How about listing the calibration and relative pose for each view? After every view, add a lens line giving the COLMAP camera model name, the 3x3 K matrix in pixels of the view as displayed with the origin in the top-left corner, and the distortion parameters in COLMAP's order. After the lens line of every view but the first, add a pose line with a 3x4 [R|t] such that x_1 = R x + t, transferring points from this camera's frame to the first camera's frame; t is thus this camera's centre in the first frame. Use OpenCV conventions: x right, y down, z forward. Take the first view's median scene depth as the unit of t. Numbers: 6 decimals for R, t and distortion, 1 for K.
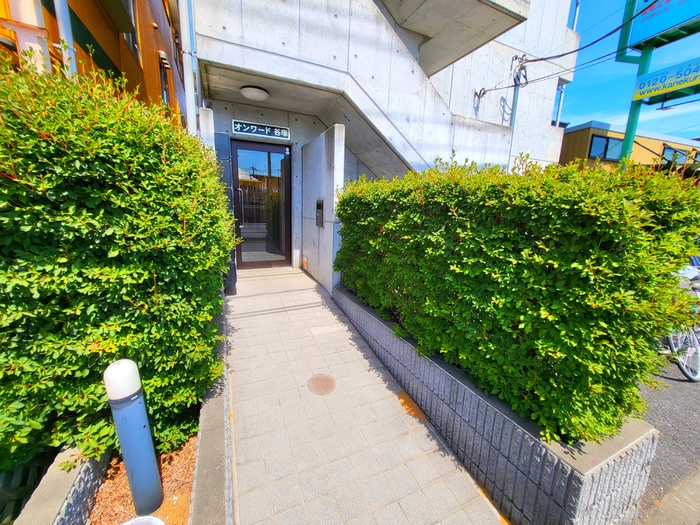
lens RADIAL K [[279.5, 0, 350.0], [0, 279.5, 262.5], [0, 0, 1]] dist [0.001619, -0.000271]
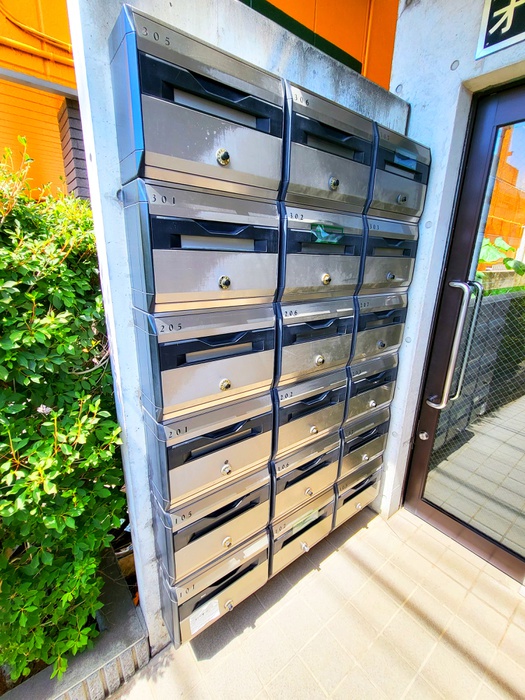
lens RADIAL K [[310.7, 0, 262.5], [0, 310.7, 350.0], [0, 0, 1]] dist [-0.000011, -0.000349]
pose [[0.236516, 0.247698, -0.939524, -0.127105], [-0.199860, 0.958684, 0.202436, -0.212634], [0.950850, 0.139894, 0.276249, 0.705057]]
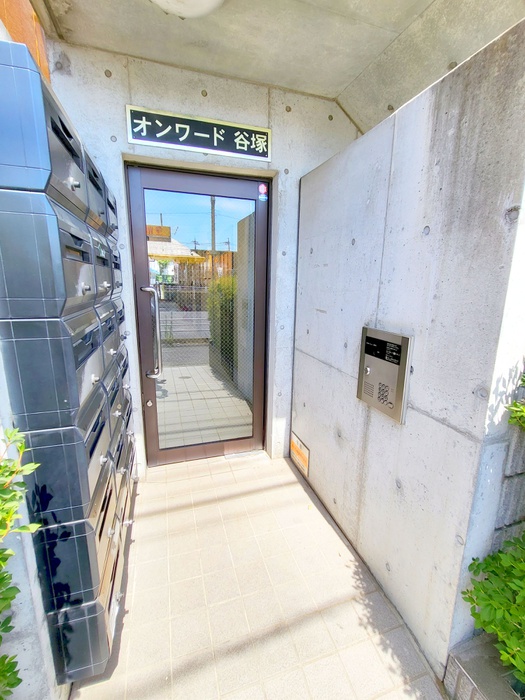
lens RADIAL K [[310.7, 0, 262.5], [0, 310.7, 350.0], [0, 0, 1]] dist [-0.000011, -0.000349]
pose [[0.992627, 0.007559, -0.120975, -0.167661], [-0.005448, 0.999827, 0.017769, -0.172509], [0.121088, -0.016979, 0.992497, 0.539010]]
